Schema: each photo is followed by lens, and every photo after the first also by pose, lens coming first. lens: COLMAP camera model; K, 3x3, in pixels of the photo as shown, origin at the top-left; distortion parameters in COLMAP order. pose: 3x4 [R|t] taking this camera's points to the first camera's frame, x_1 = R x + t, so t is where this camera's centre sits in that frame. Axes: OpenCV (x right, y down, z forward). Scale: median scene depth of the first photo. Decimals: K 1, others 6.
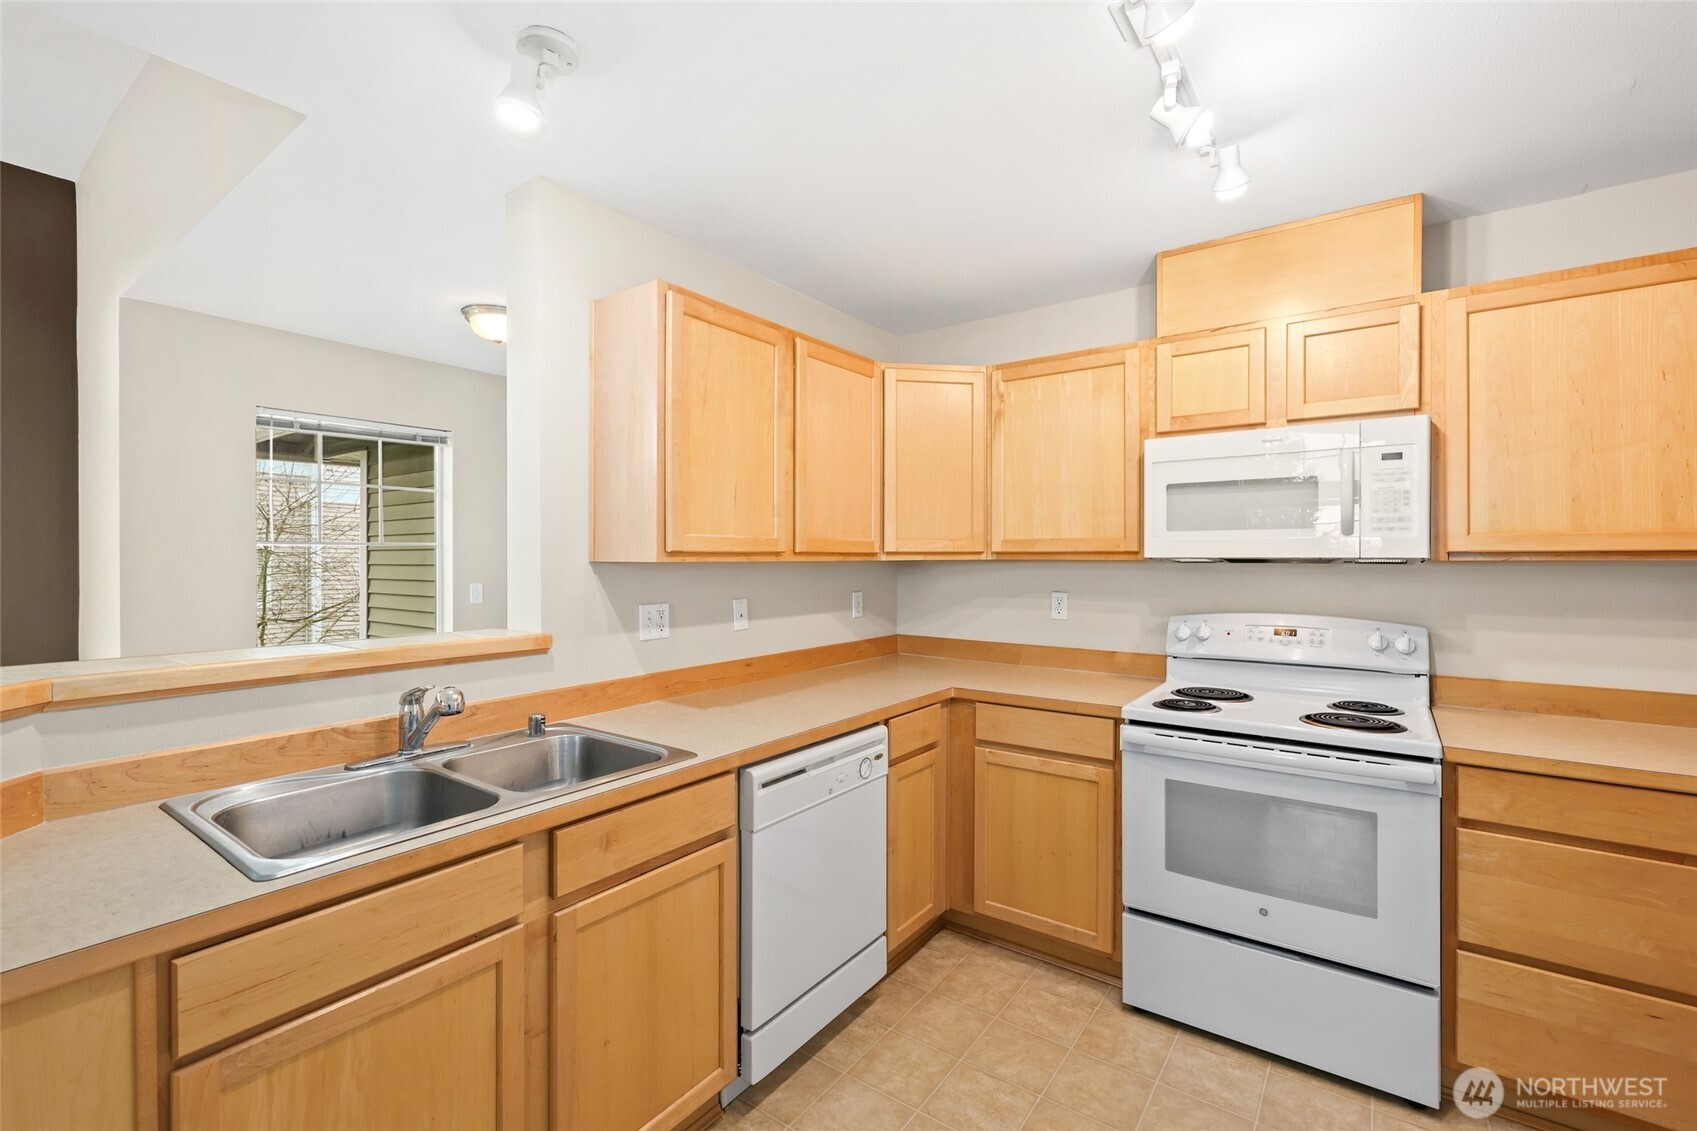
lens RADIAL K [[738.8, 0, 845.7], [0, 738.8, 559.1], [0, 0, 1]] dist [0.008794, -0.001335]
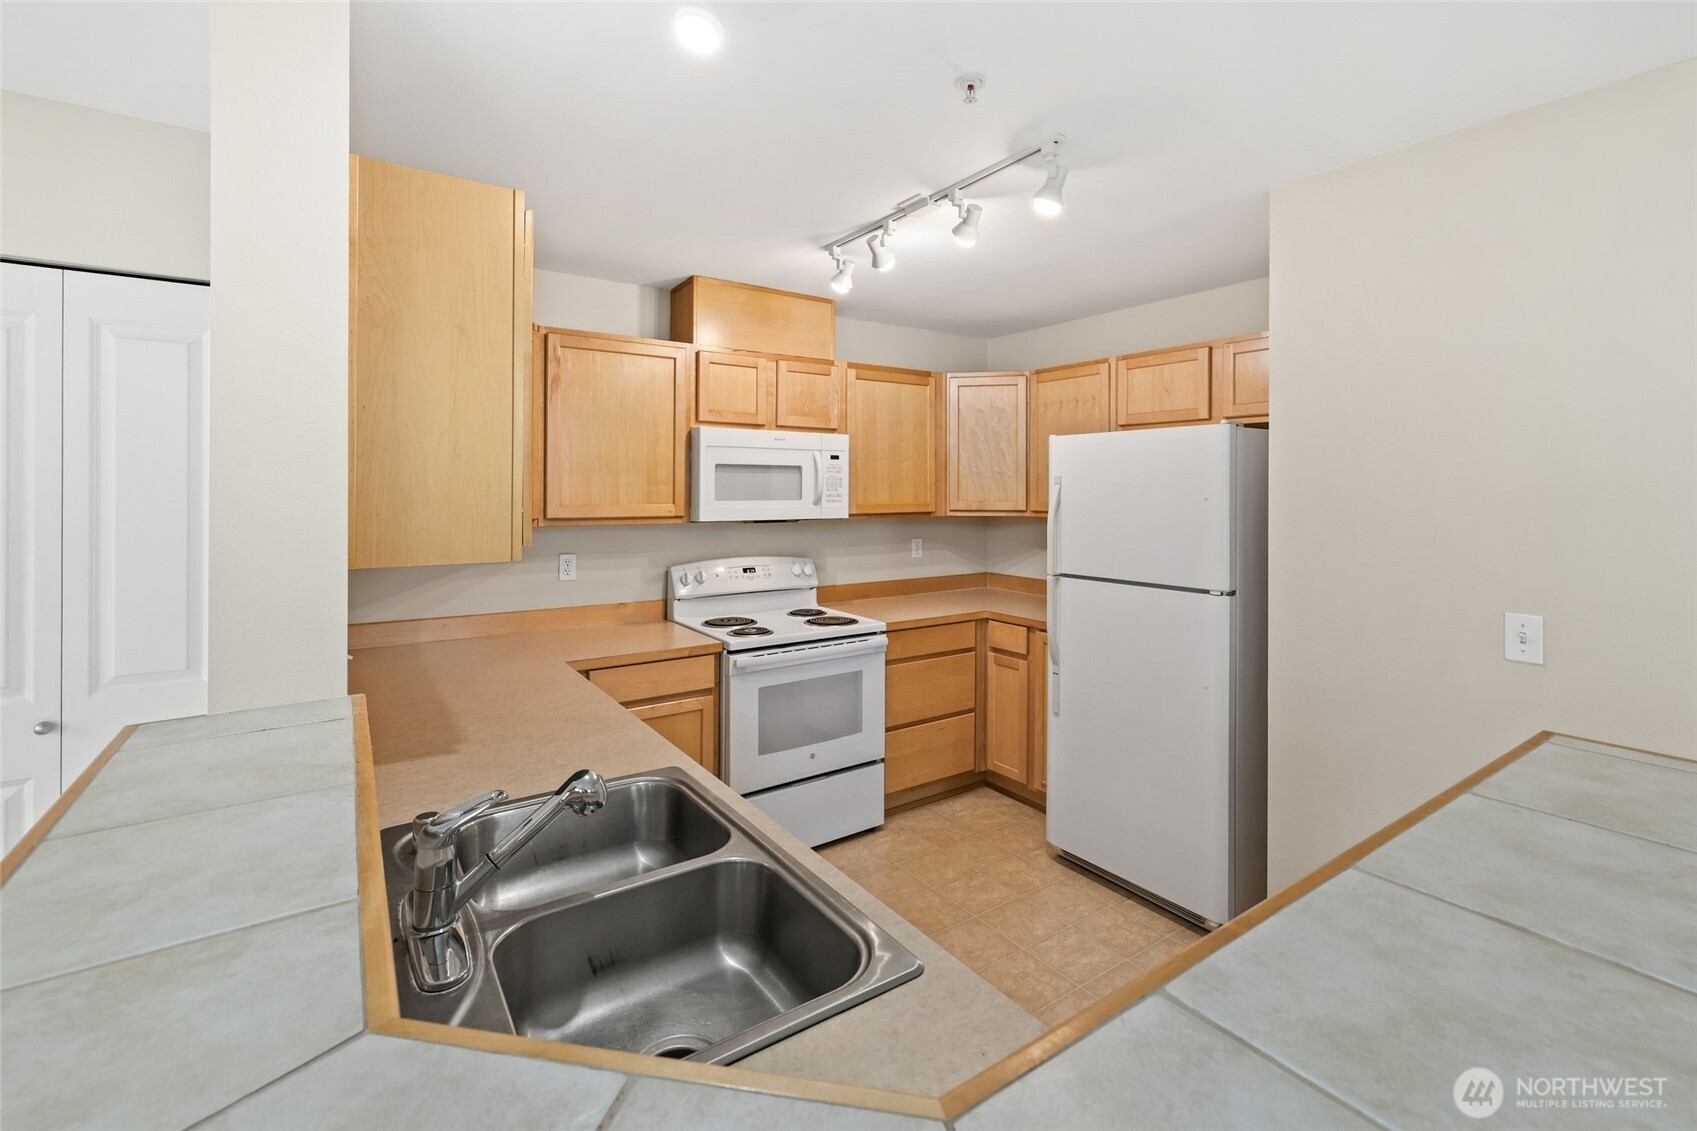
lens RADIAL K [[738.8, 0, 855.3], [0, 738.8, 494.7], [0, 0, 1]] dist [0.008794, -0.001335]
pose [[0.335206, -0.003906, 0.942137, -0.747273], [0.000500, 0.999992, 0.003968, -0.057220], [-0.942145, -0.000859, 0.335205, 0.373688]]
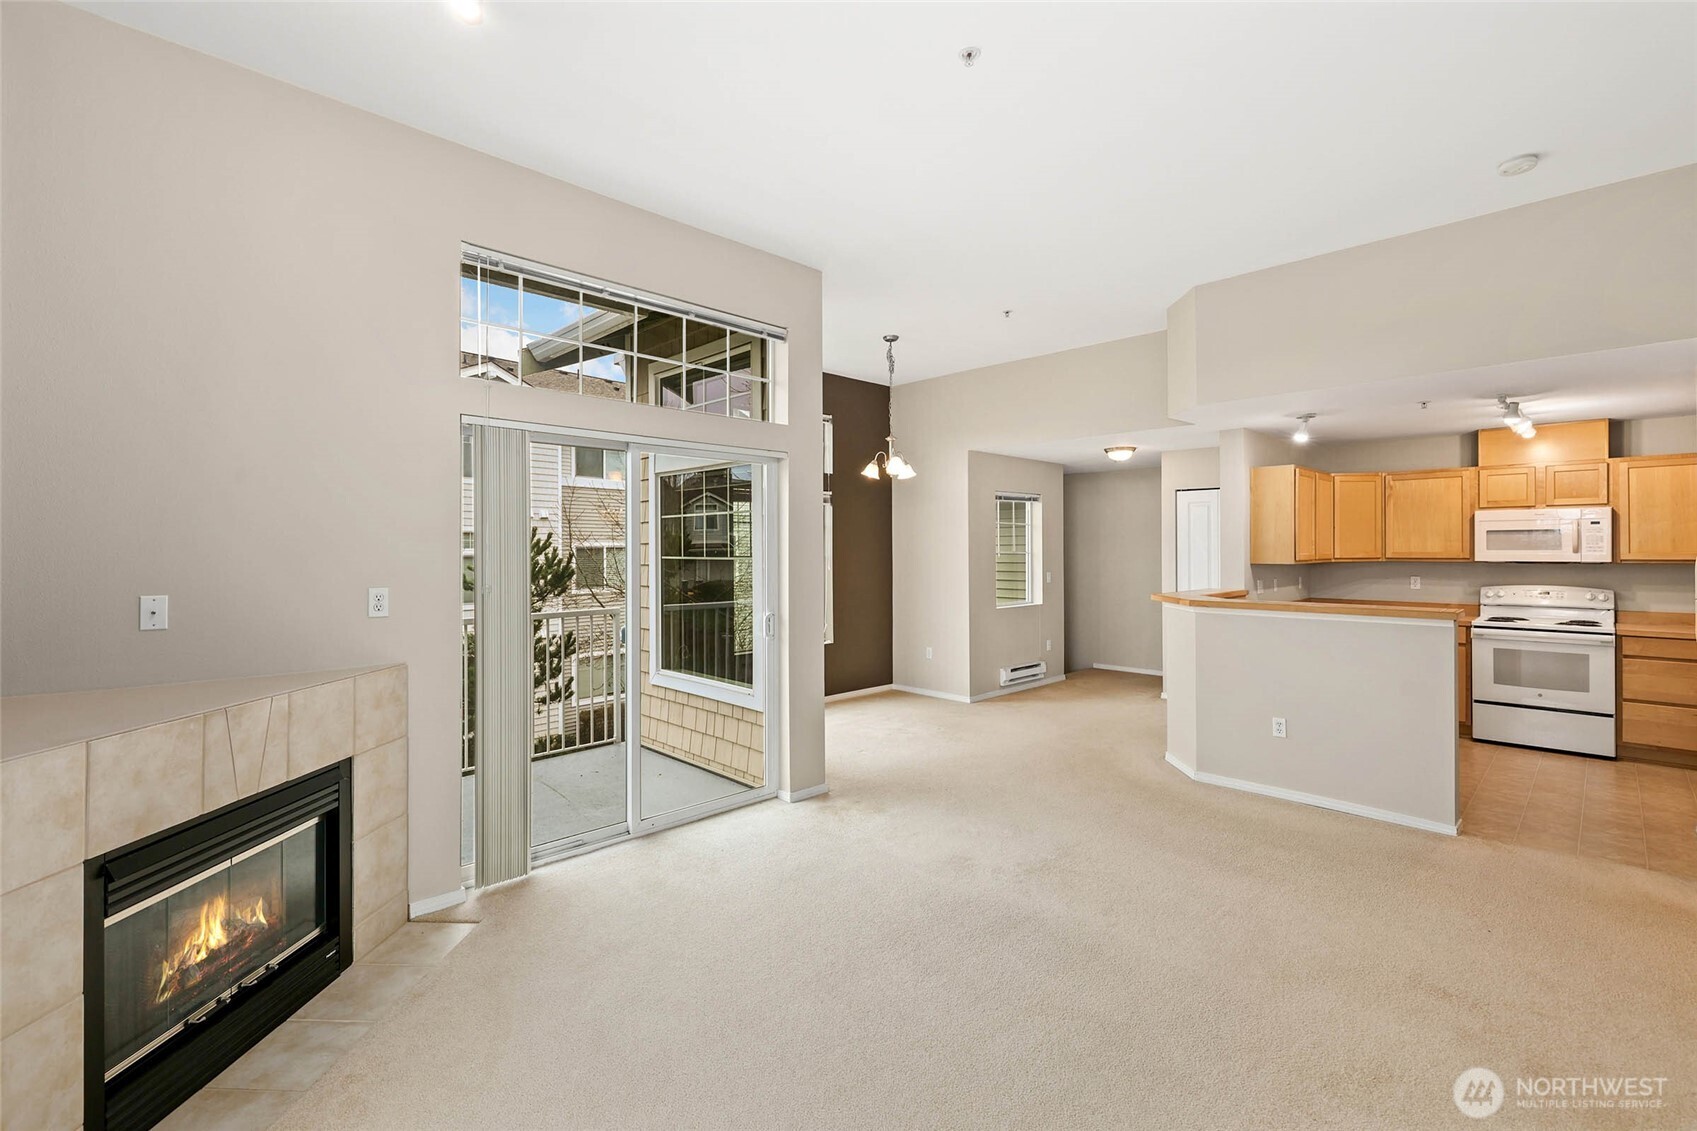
lens RADIAL K [[738.8, 0, 843.7], [0, 738.8, 552.1], [0, 0, 1]] dist [0.008794, -0.001335]
pose [[0.985845, -0.003279, -0.167629, -1.308840], [0.003015, 0.999994, -0.001831, -0.035656], [0.167634, 0.001299, 0.985848, -1.850447]]
